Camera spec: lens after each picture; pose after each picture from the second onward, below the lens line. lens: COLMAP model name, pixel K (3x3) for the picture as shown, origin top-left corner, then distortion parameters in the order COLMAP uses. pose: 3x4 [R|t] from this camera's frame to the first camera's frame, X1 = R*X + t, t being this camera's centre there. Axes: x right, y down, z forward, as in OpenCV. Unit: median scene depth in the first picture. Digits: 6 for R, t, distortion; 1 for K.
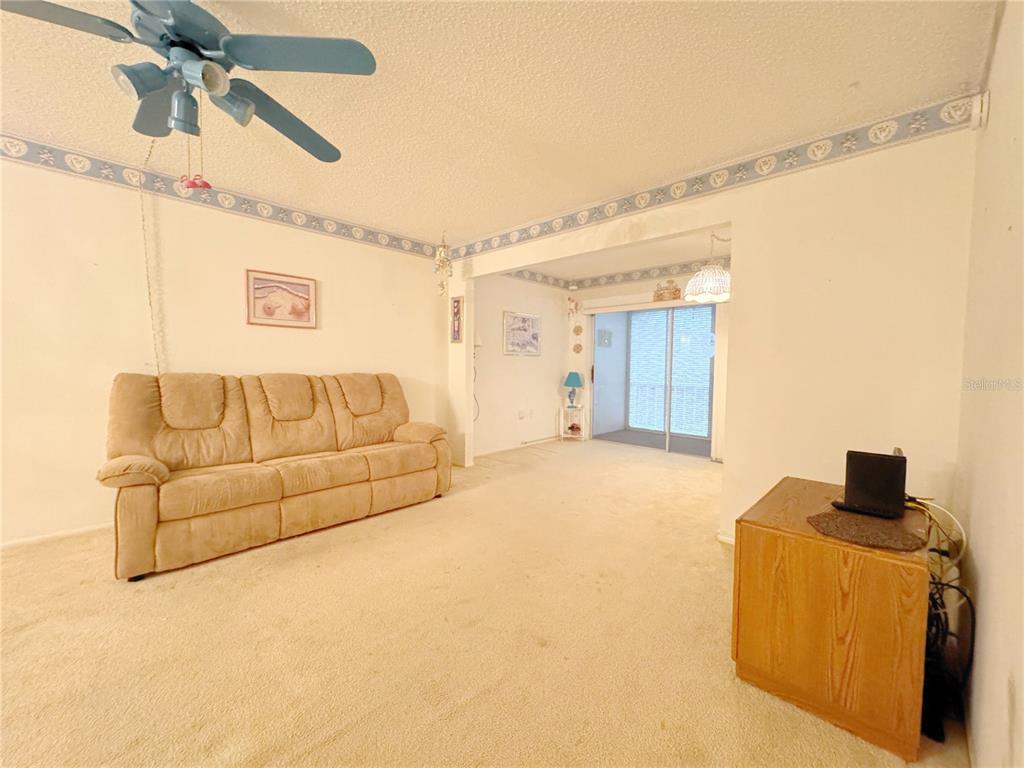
lens RADIAL K [[412.4, 0, 508.1], [0, 412.4, 383.8], [0, 0, 1]] dist [-0.001163, -0.000035]
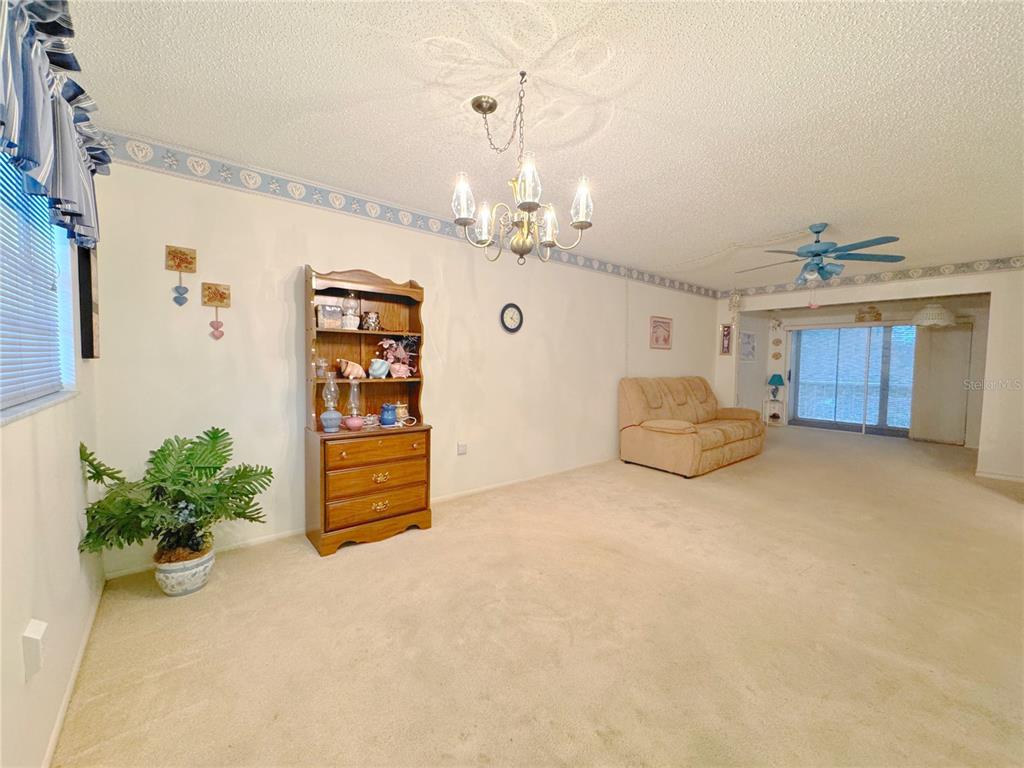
lens RADIAL K [[408.0, 0, 512.0], [0, 408.0, 384.0], [0, 0, 1]] dist [-0.002681, 0.000052]
pose [[0.993541, 0.005444, -0.113347, -1.095865], [-0.004473, 0.999951, 0.008822, -0.010085], [0.113389, -0.008258, 0.993516, -0.802424]]
